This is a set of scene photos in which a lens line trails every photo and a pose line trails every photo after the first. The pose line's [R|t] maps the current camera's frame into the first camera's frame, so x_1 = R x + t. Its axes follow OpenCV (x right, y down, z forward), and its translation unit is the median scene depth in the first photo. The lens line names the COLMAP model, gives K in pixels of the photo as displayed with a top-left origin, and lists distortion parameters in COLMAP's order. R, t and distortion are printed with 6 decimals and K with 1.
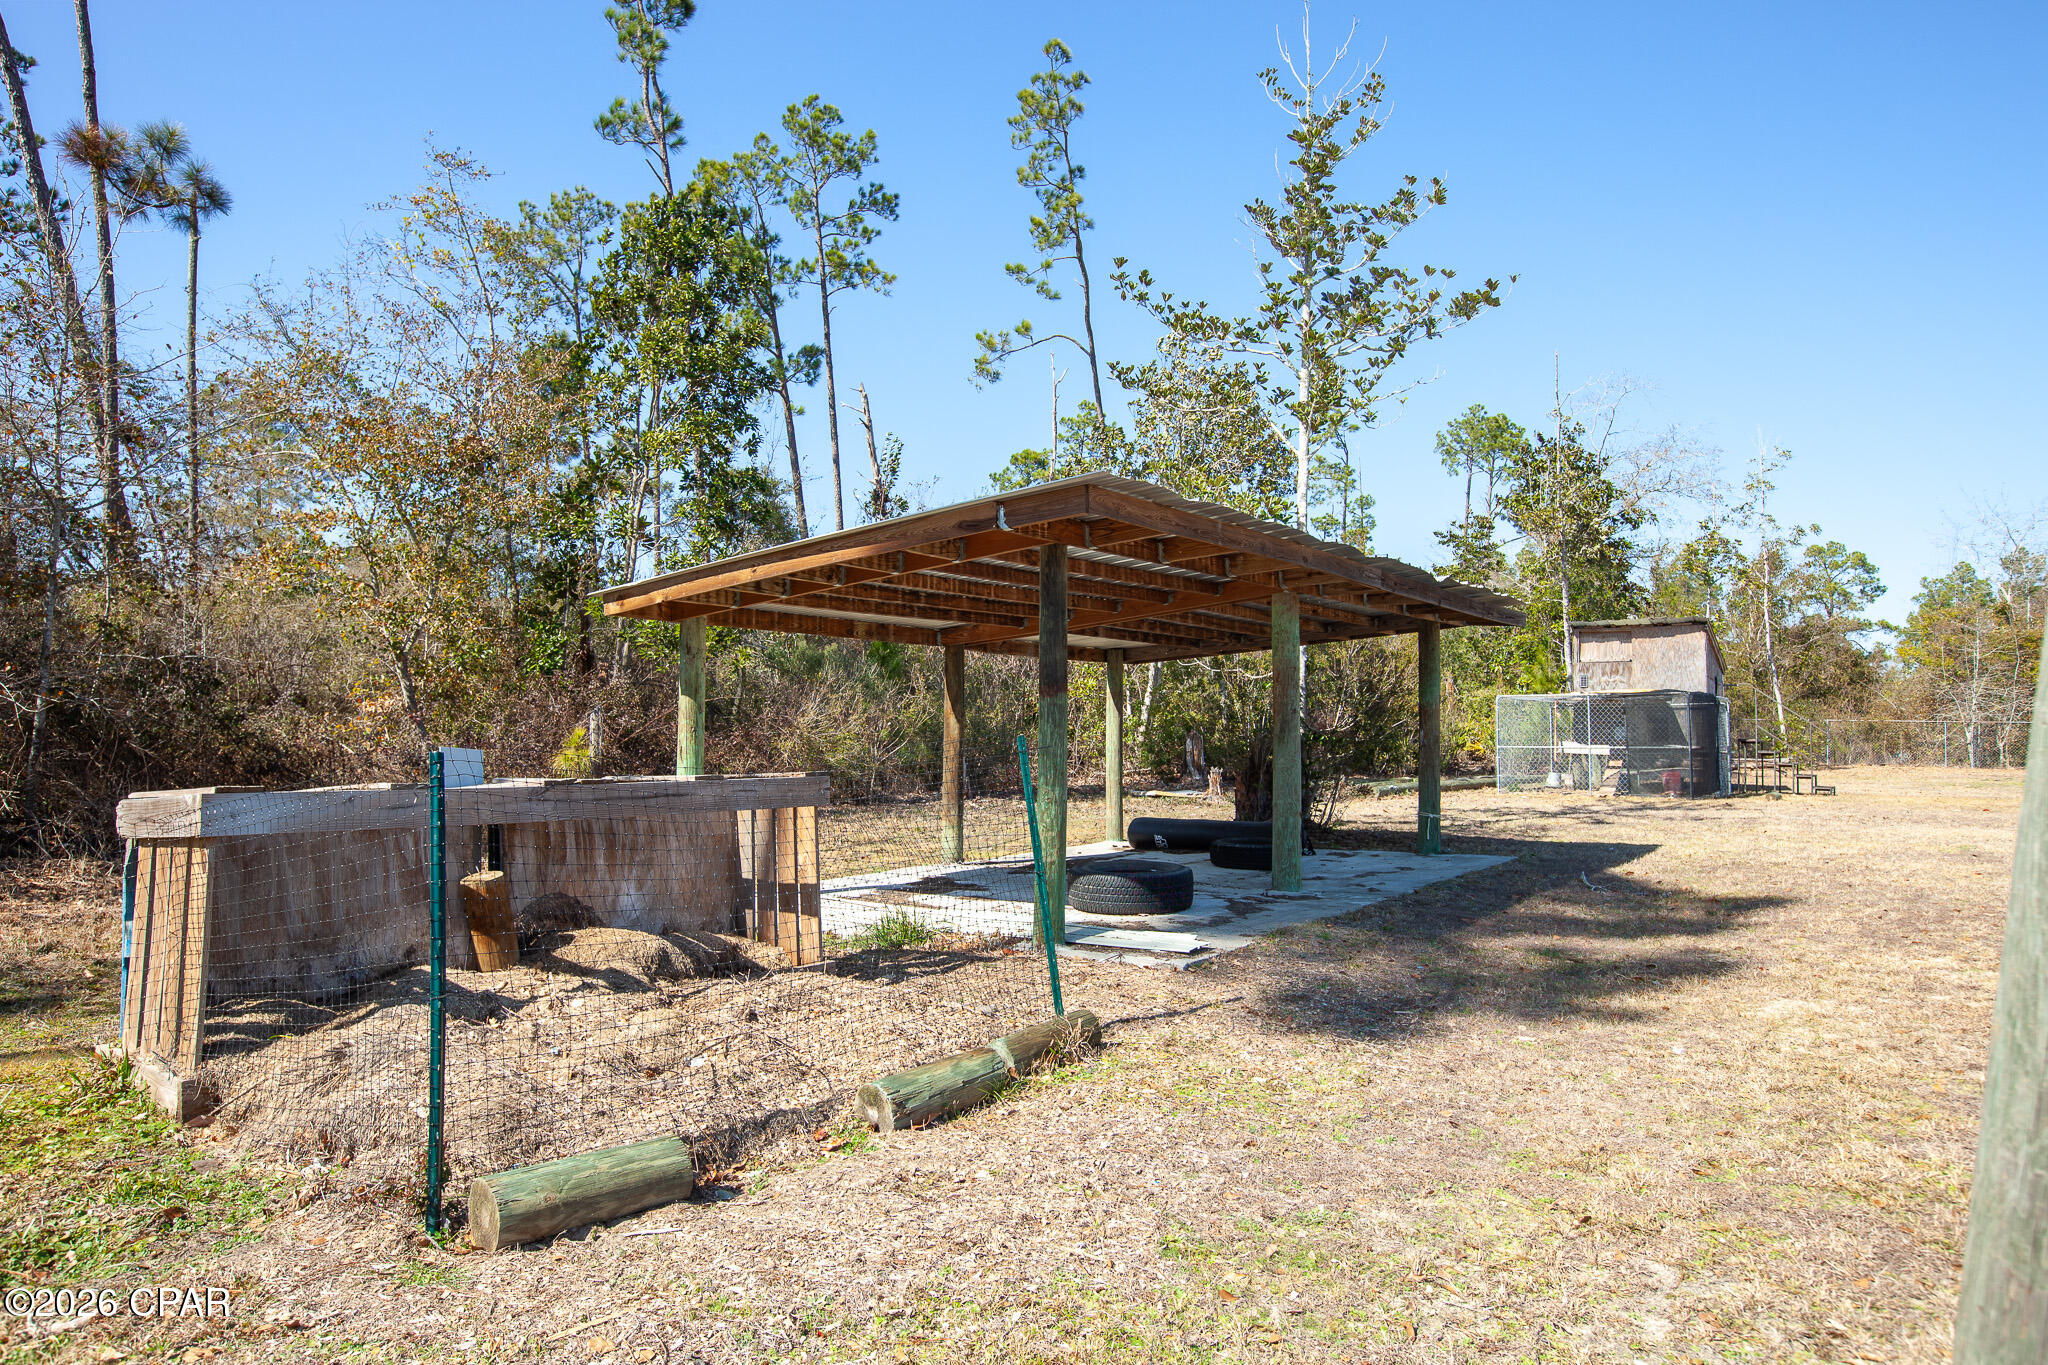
lens RADIAL K [[1303.4, 0, 1021.1], [0, 1303.4, 670.6], [0, 0, 1]] dist [-0.007495, -0.001738]
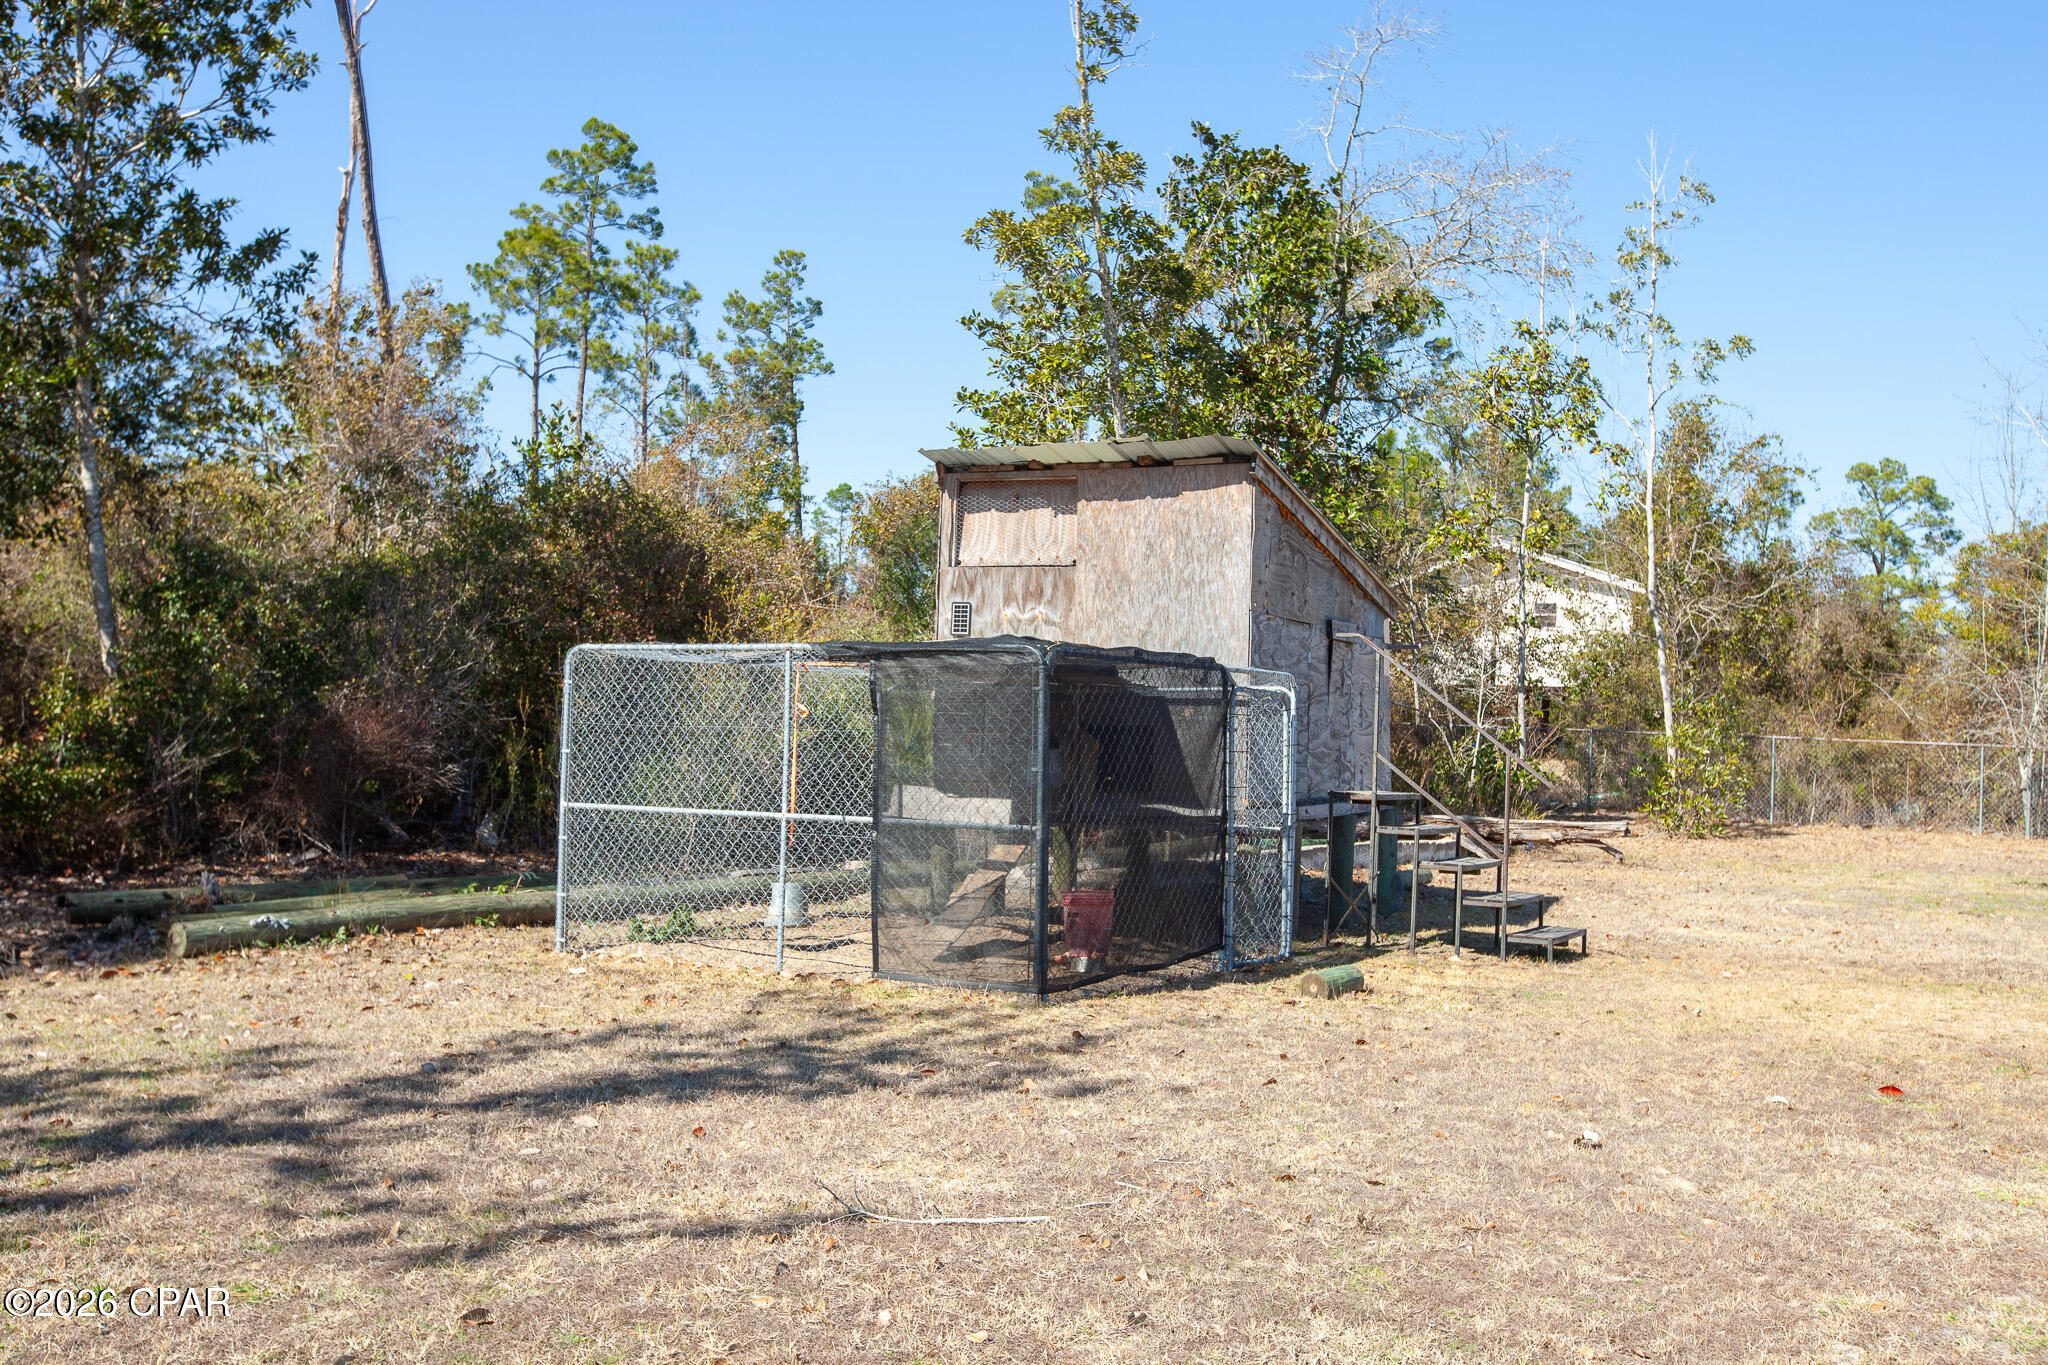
lens RADIAL K [[2081.7, 0, 1025.6], [0, 2081.7, 688.1], [0, 0, 1]] dist [0.028652, 0.000000]
pose [[0.986434, 0.021887, 0.162692, 0.197082], [-0.025905, 0.999409, 0.022615, 0.007666], [-0.162101, -0.026522, 0.986418, 0.238559]]
